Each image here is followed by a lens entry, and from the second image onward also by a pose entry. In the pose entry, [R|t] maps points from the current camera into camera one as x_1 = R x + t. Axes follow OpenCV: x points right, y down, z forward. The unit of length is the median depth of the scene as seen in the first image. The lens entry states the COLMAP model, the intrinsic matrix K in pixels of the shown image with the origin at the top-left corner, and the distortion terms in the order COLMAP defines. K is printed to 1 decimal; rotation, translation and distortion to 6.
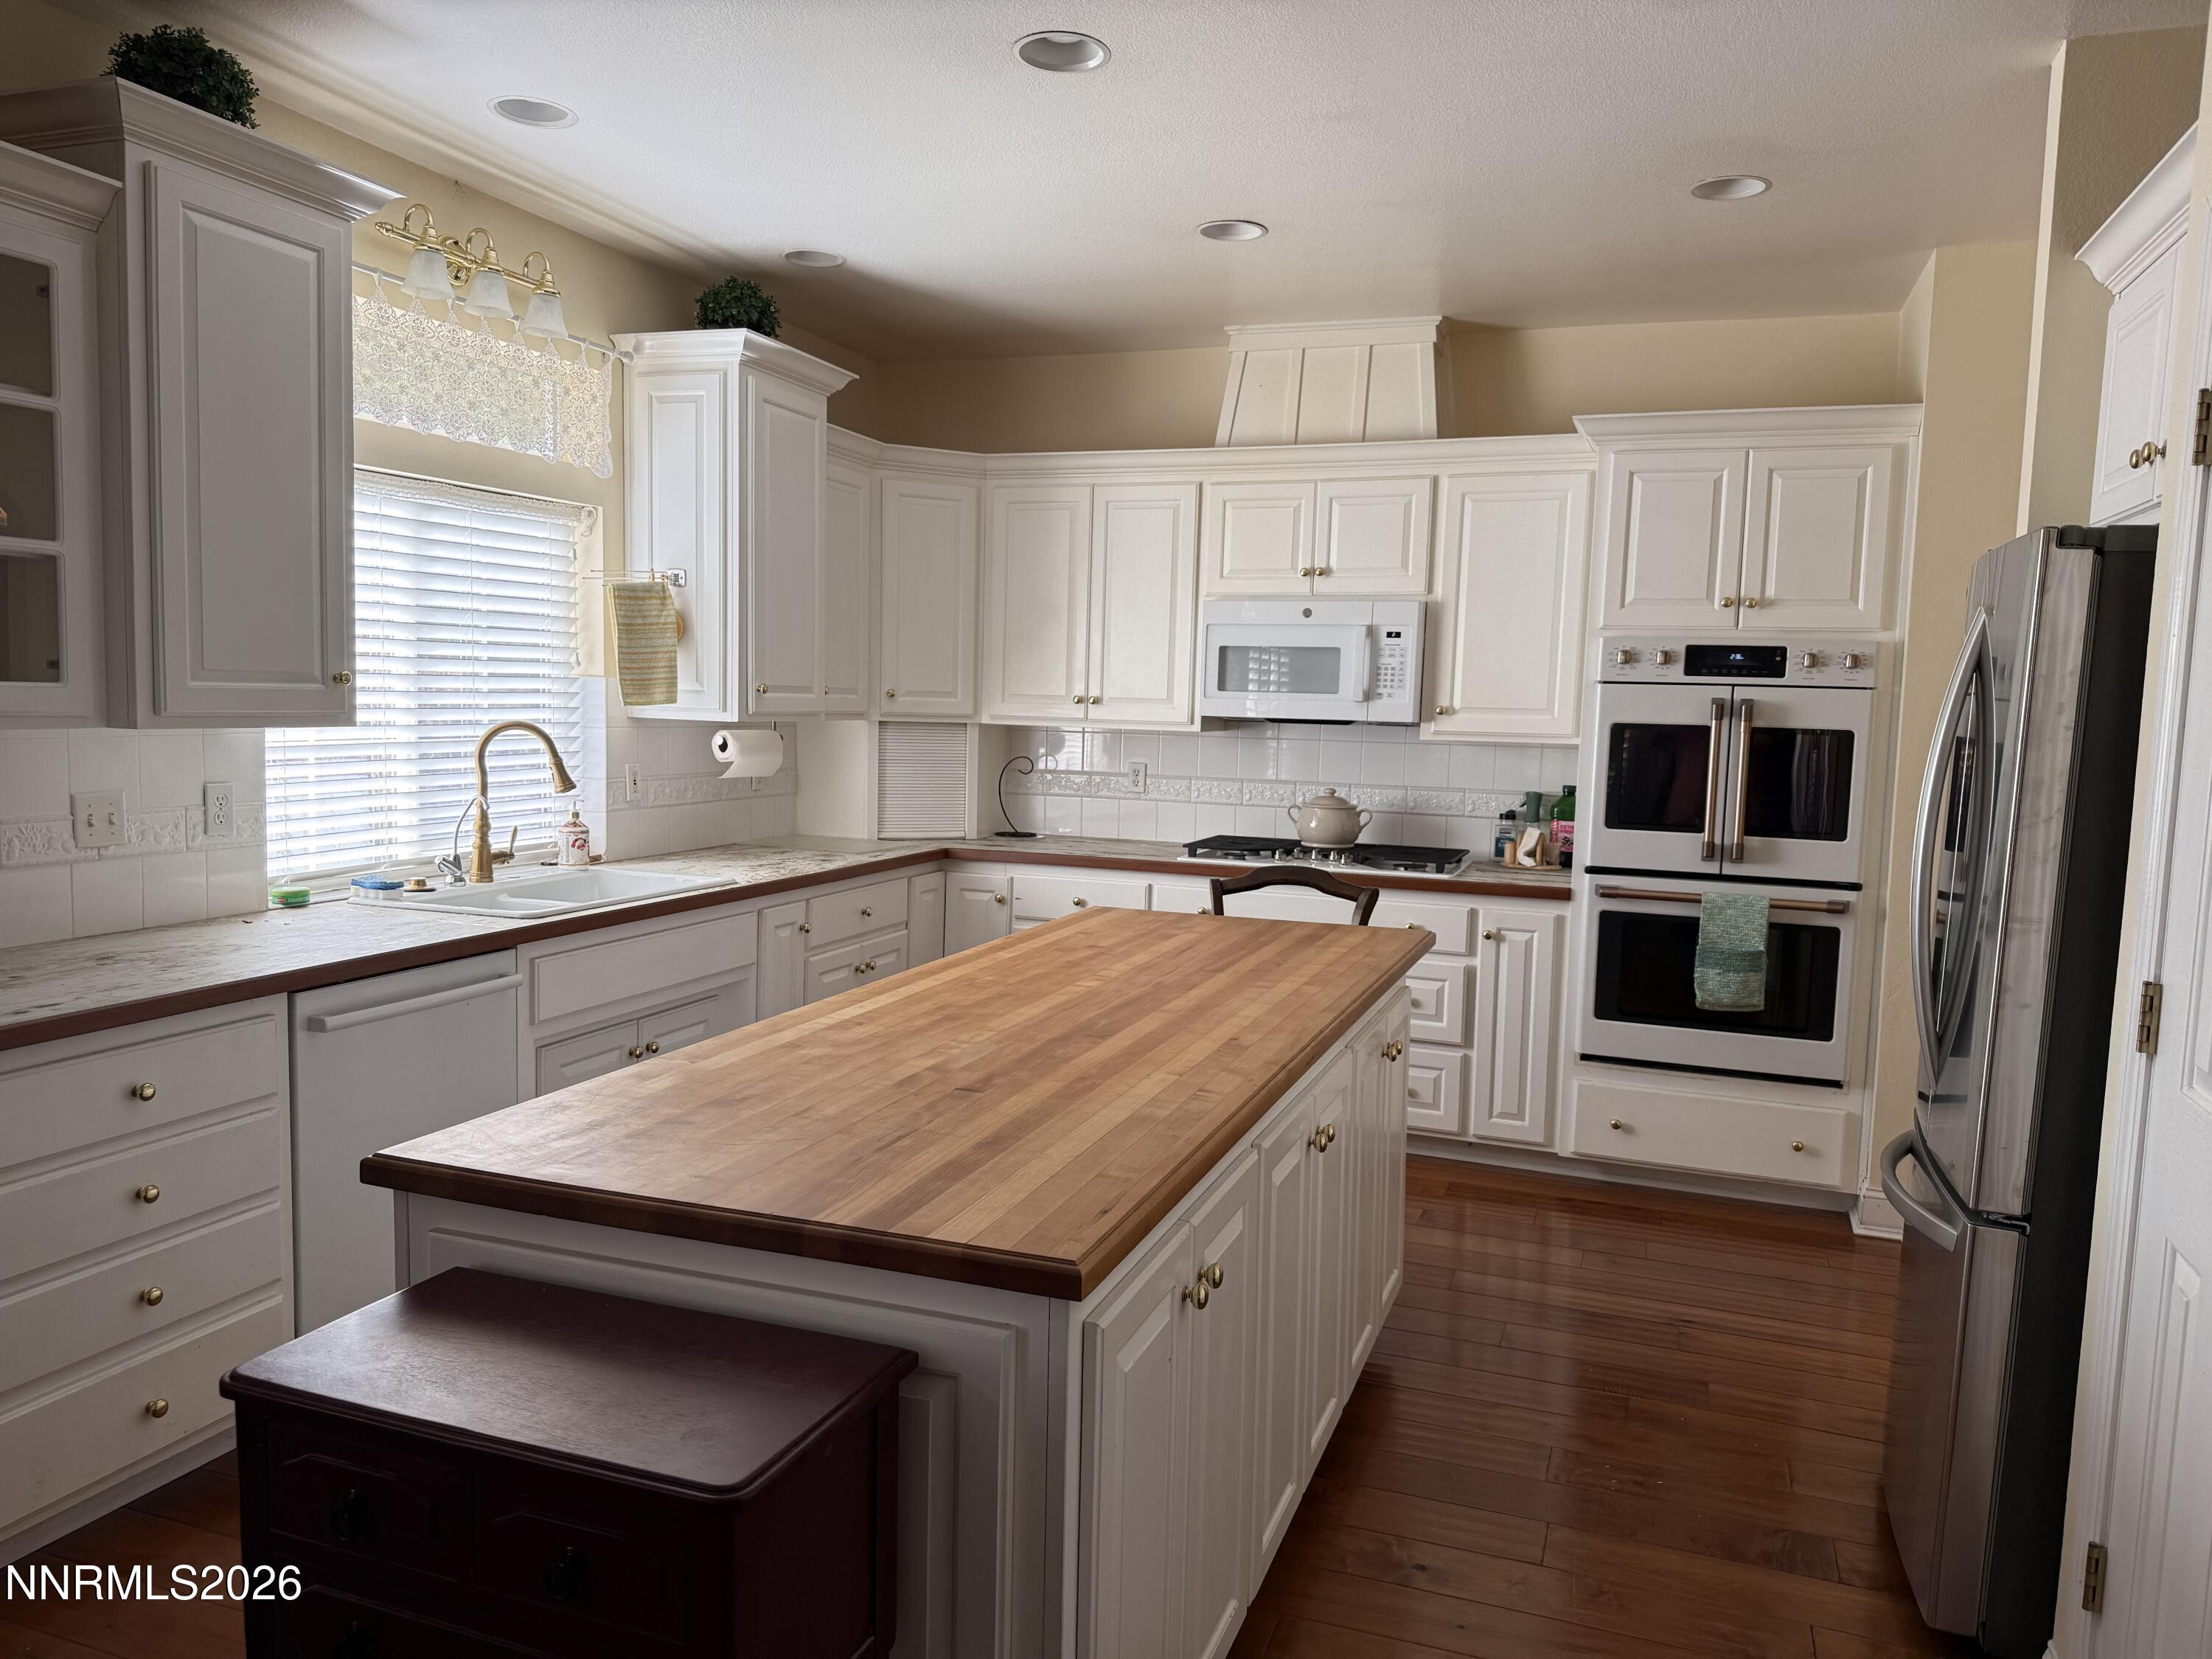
lens RADIAL K [[1534.5, 0, 1102.7], [0, 1534.5, 854.2], [0, 0, 1]] dist [0.071885, -0.002665]
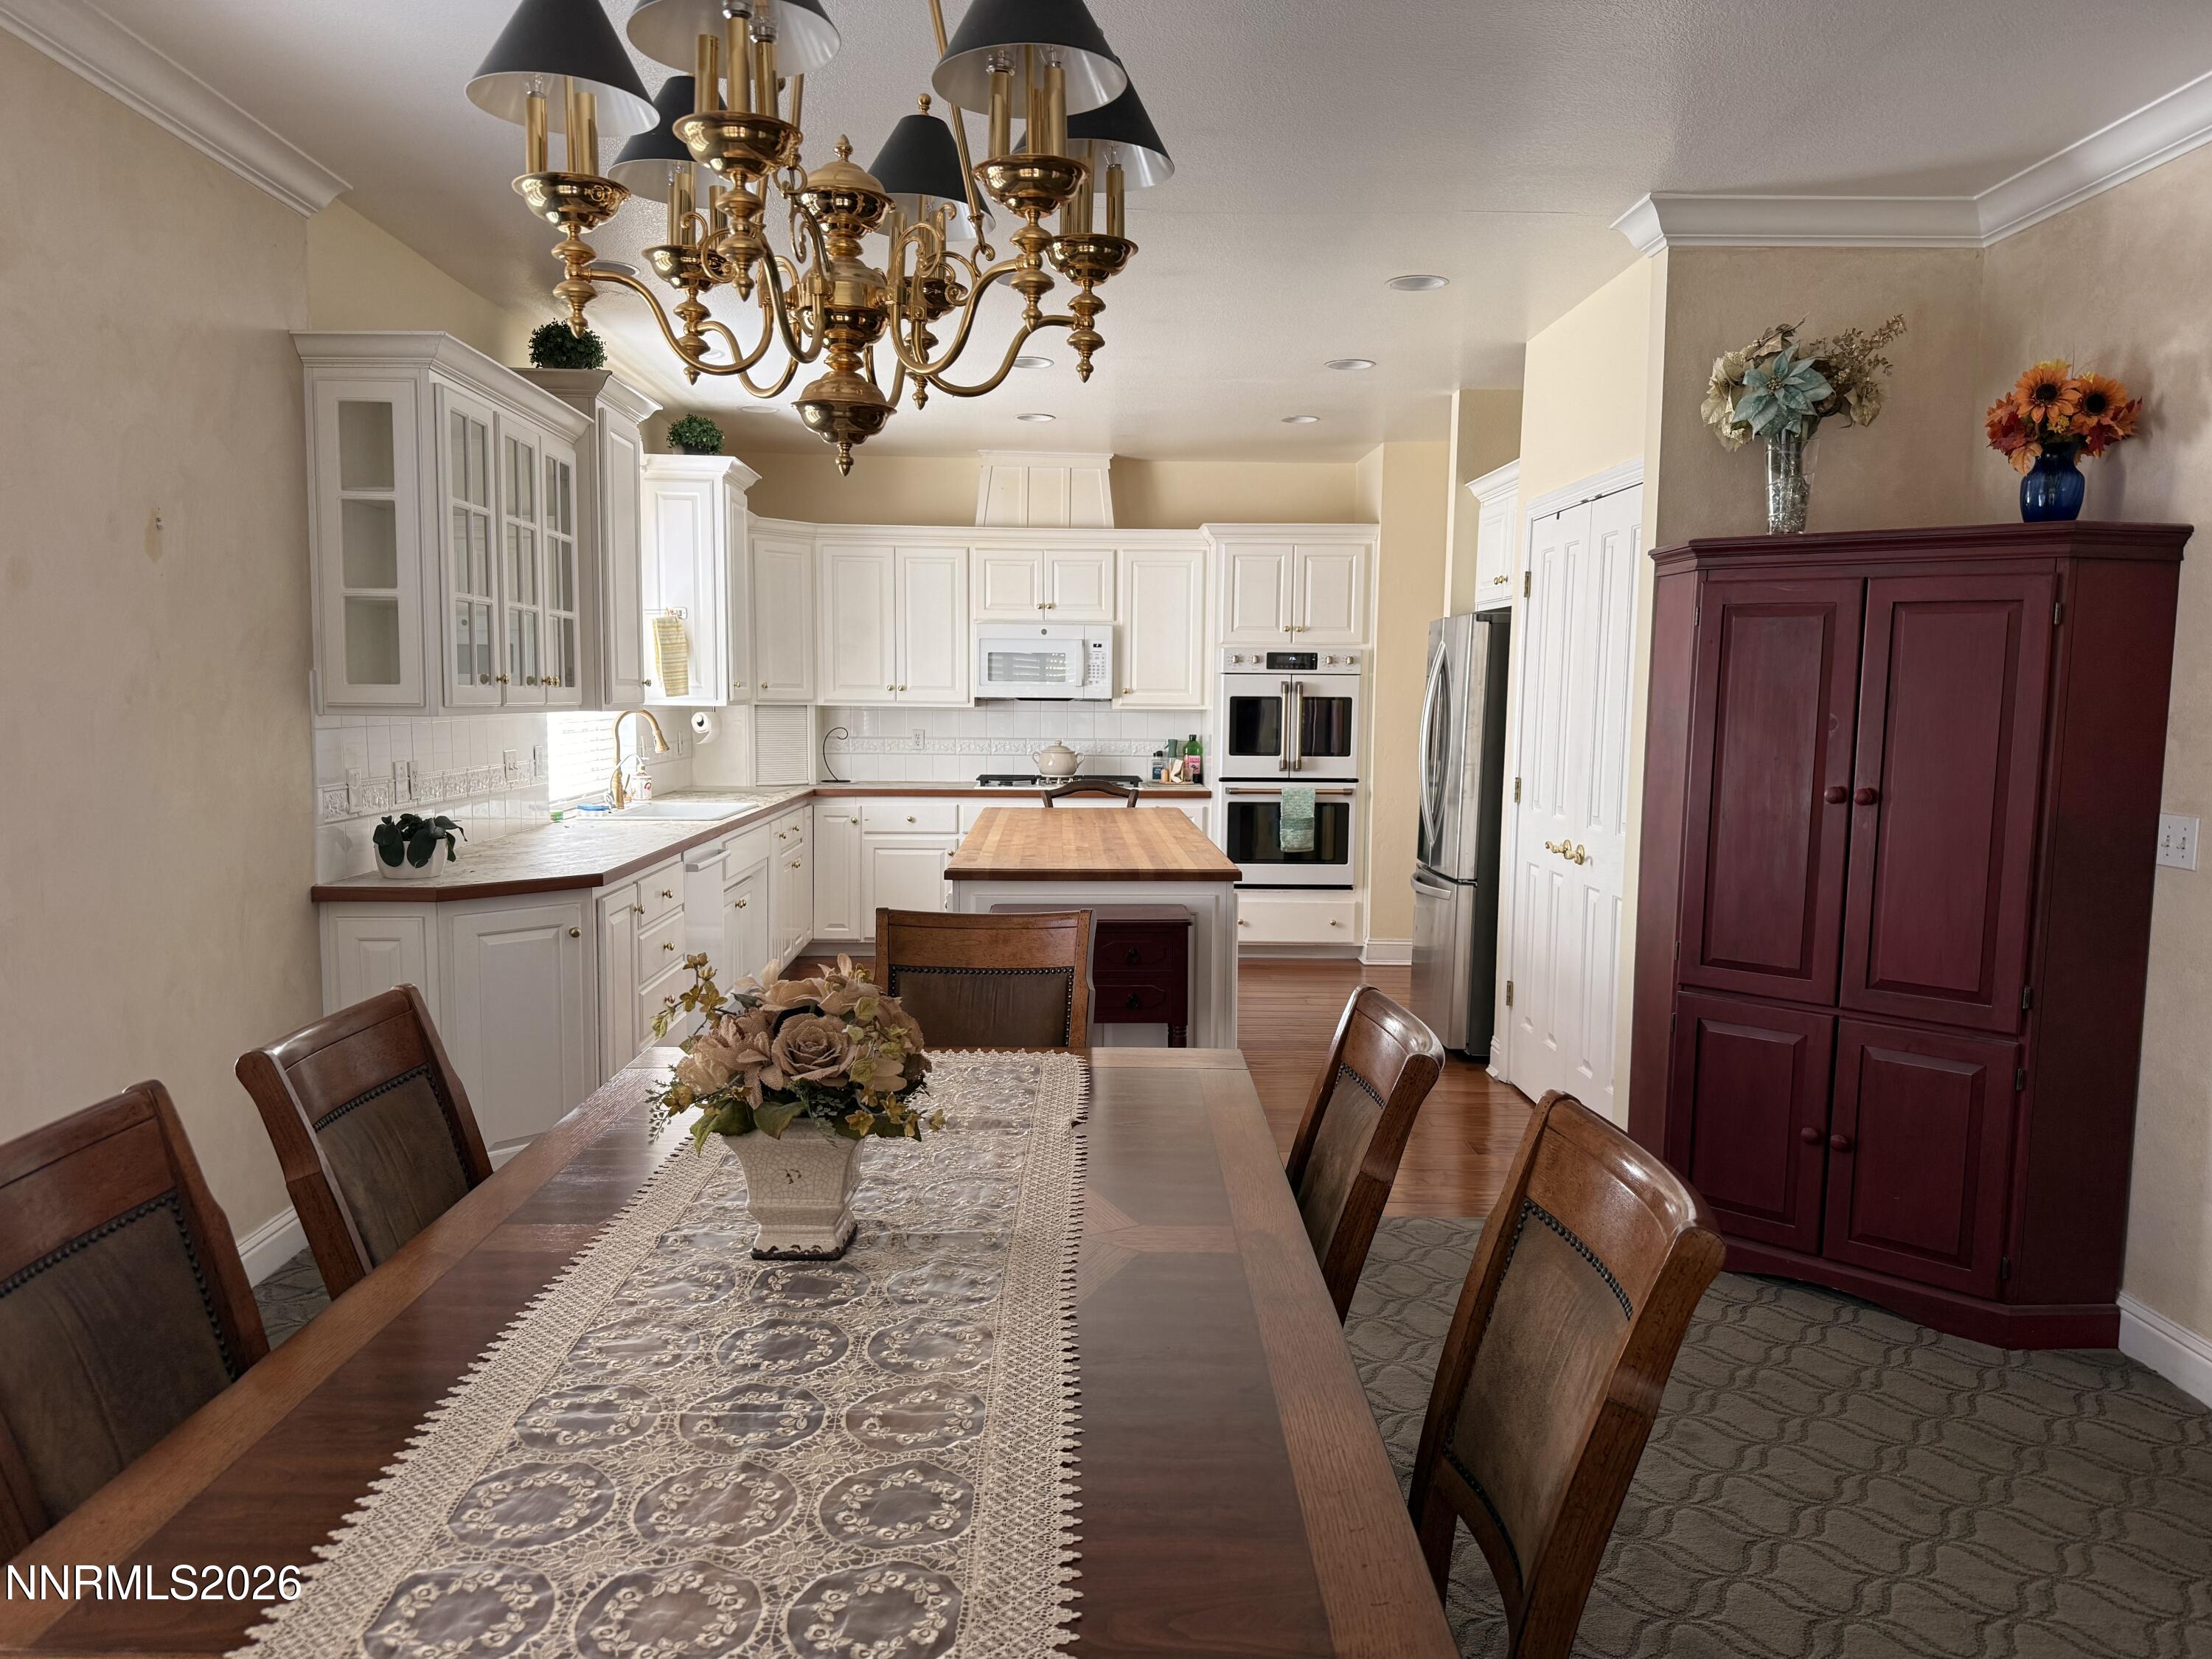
lens RADIAL K [[1534.5, 0, 1102.7], [0, 1534.5, 854.2], [0, 0, 1]] dist [0.071885, -0.002665]
pose [[0.926547, -0.057879, 0.371701, -0.468711], [0.054955, 0.998318, 0.018464, 0.055376], [-0.372144, 0.003319, 0.928169, -0.577258]]
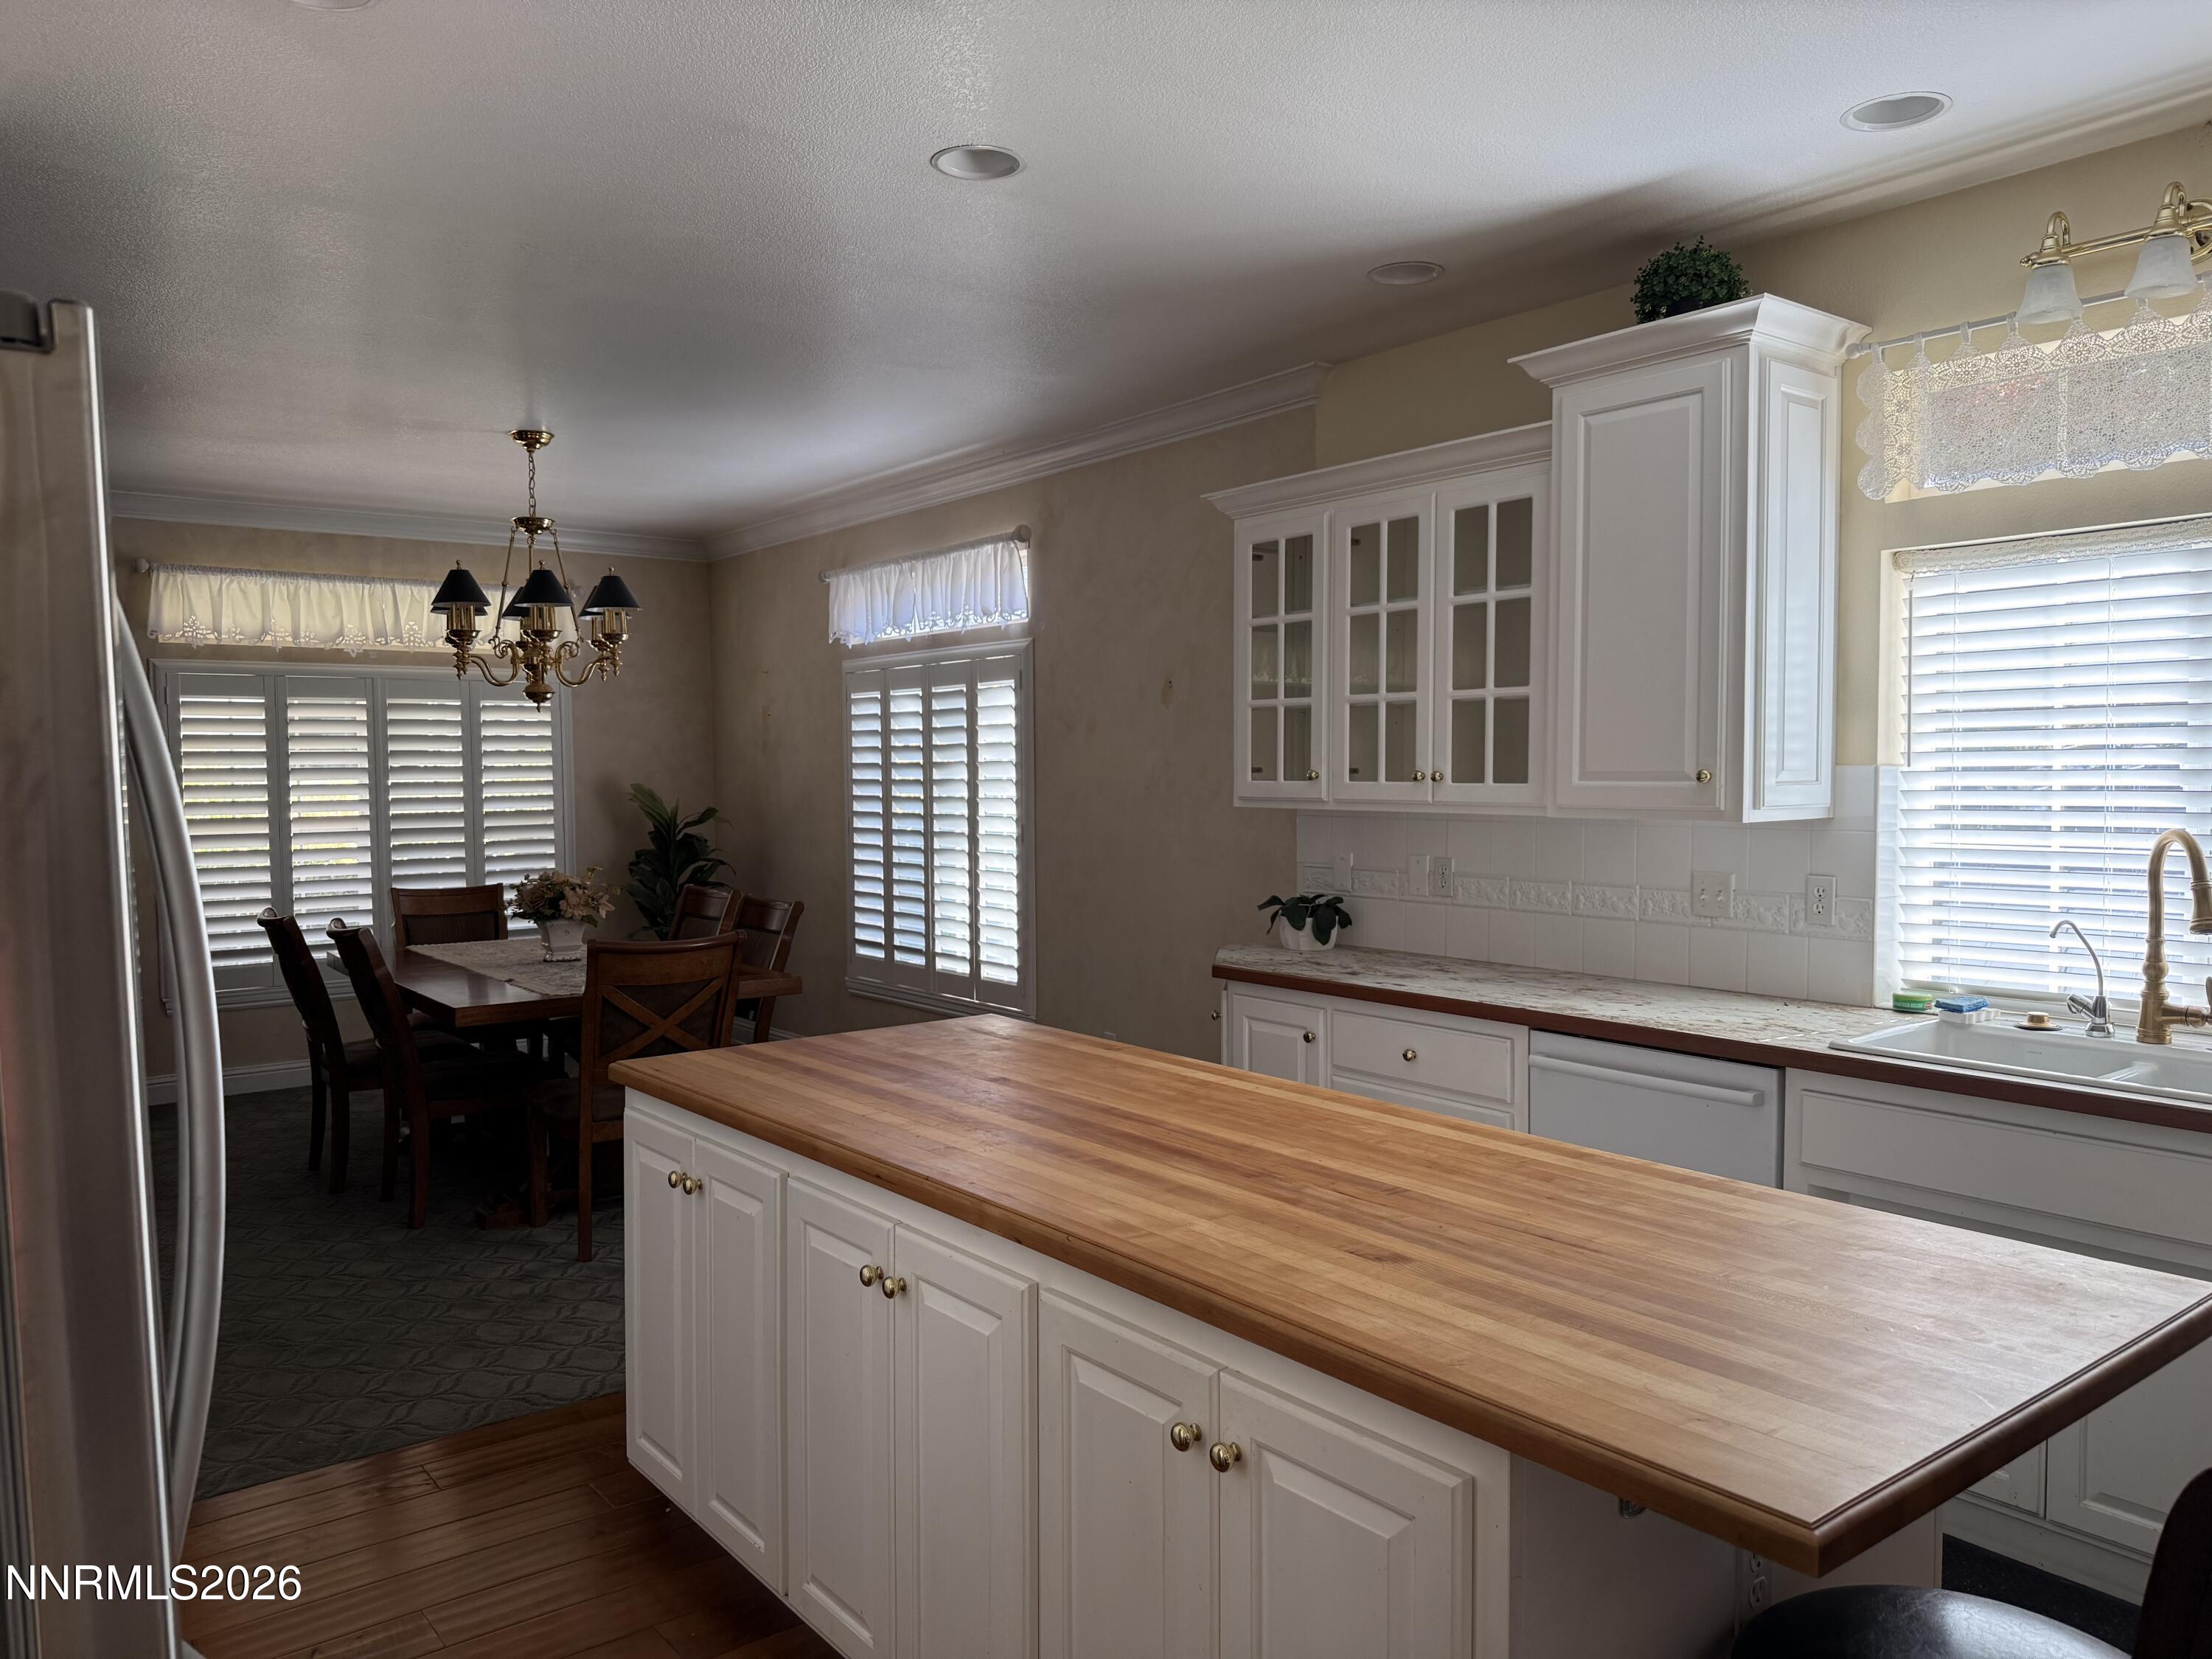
lens RADIAL K [[1556.1, 0, 1104.5], [0, 1556.1, 854.4], [0, 0, 1]] dist [0.008462, 0.003481]
pose [[-0.535130, 0.027769, -0.844313, 0.444475], [-0.096185, 0.990957, 0.093554, -0.083698], [0.839276, 0.131274, -0.527620, 0.854001]]
